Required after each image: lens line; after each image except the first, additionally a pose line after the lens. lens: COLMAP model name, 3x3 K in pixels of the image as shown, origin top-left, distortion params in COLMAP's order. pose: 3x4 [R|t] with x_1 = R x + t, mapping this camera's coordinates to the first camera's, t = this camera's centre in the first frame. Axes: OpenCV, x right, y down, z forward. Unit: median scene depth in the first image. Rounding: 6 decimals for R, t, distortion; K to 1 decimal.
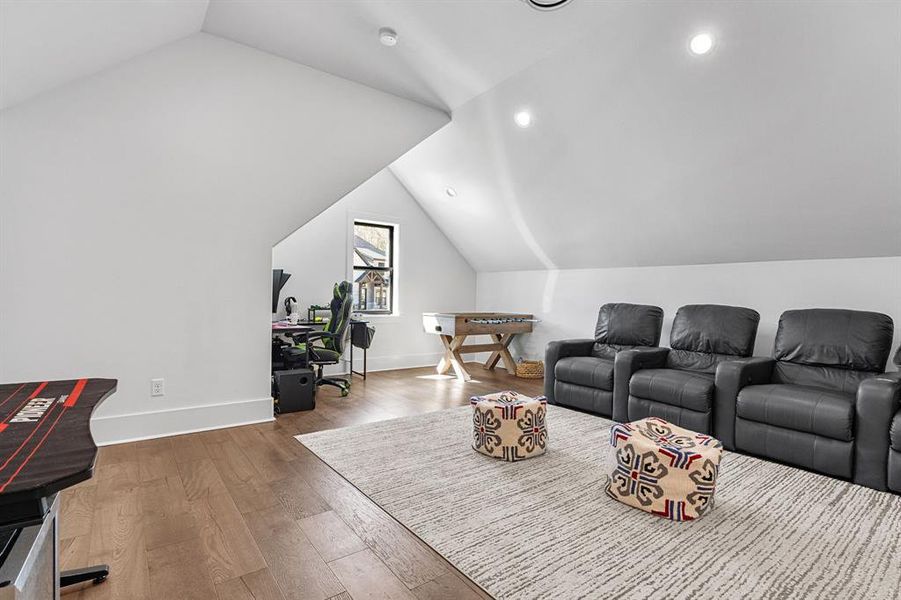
lens RADIAL K [[408.6, 0, 455.6], [0, 408.6, 303.1], [0, 0, 1]] dist [0.001937, 0.000217]
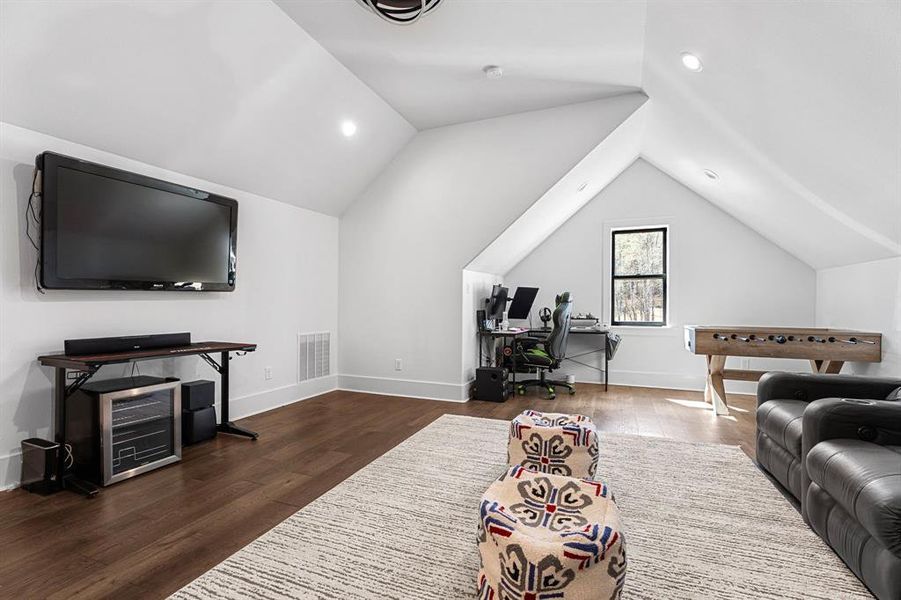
lens RADIAL K [[397.9, 0, 480.2], [0, 397.9, 306.0], [0, 0, 1]] dist [0.003773, -0.000741]
pose [[0.556392, -0.016015, -0.830766, 0.506163], [-0.006022, 0.999710, -0.023305, 0.008638], [0.830898, 0.017969, 0.556134, 0.270102]]
